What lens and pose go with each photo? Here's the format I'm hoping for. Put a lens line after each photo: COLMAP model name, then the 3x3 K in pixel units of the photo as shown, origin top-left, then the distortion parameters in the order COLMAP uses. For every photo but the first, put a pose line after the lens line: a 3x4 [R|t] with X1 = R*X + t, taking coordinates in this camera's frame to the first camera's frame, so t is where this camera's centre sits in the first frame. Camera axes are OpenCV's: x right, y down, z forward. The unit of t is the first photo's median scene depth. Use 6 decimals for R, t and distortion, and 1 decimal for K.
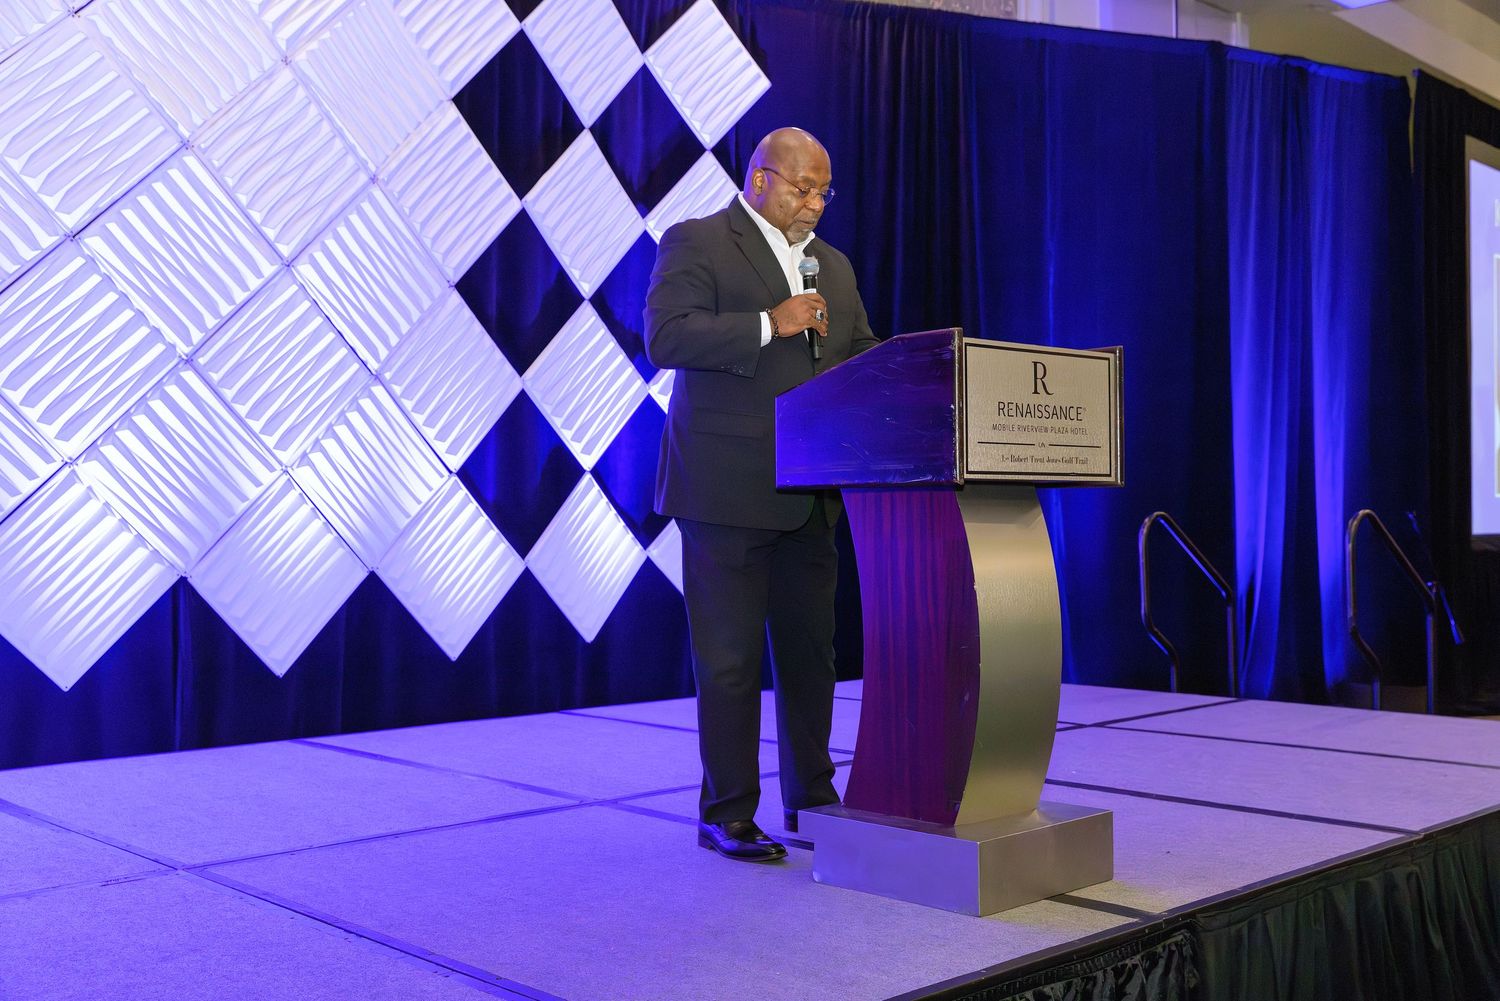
lens RADIAL K [[1633.3, 0, 752.6], [0, 1633.3, 489.8], [0, 0, 1]] dist [0.027954, 0.000000]
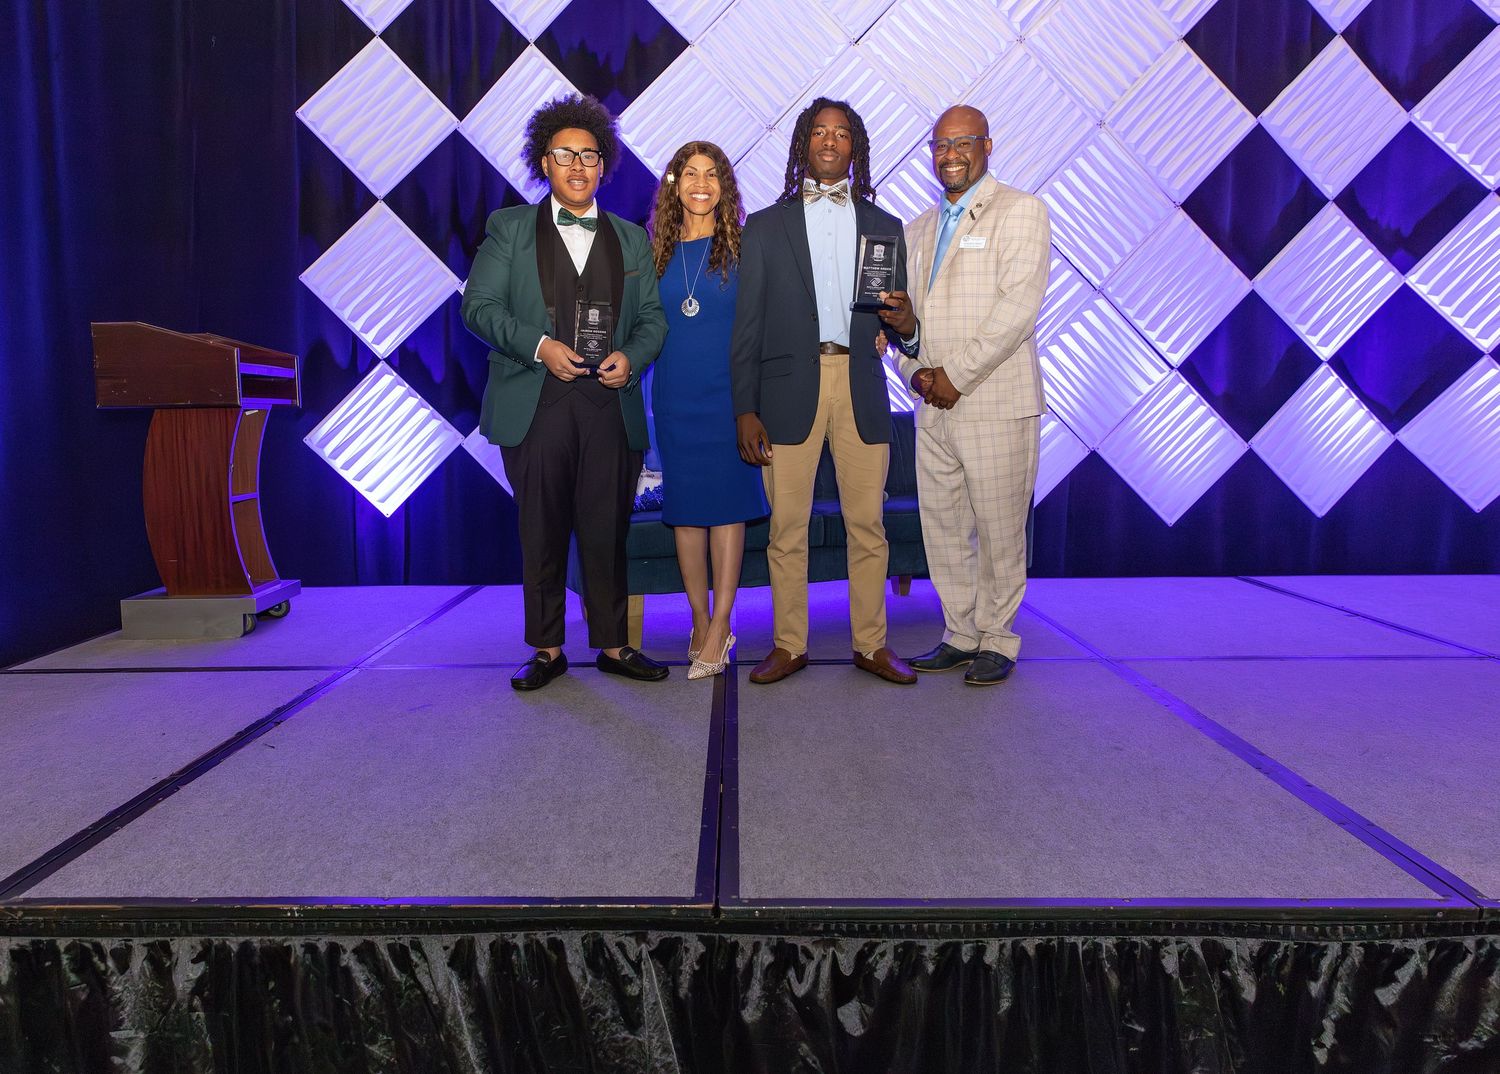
lens RADIAL K [[1140.5, 0, 718.6], [0, 1140.5, 544.7], [0, 0, 1]] dist [0.011777, 0.000387]
pose [[0.696273, 0.074743, -0.713875, 0.190768], [0.025766, 0.991320, 0.128922, 0.001061], [0.717315, -0.108159, 0.688303, 0.181543]]
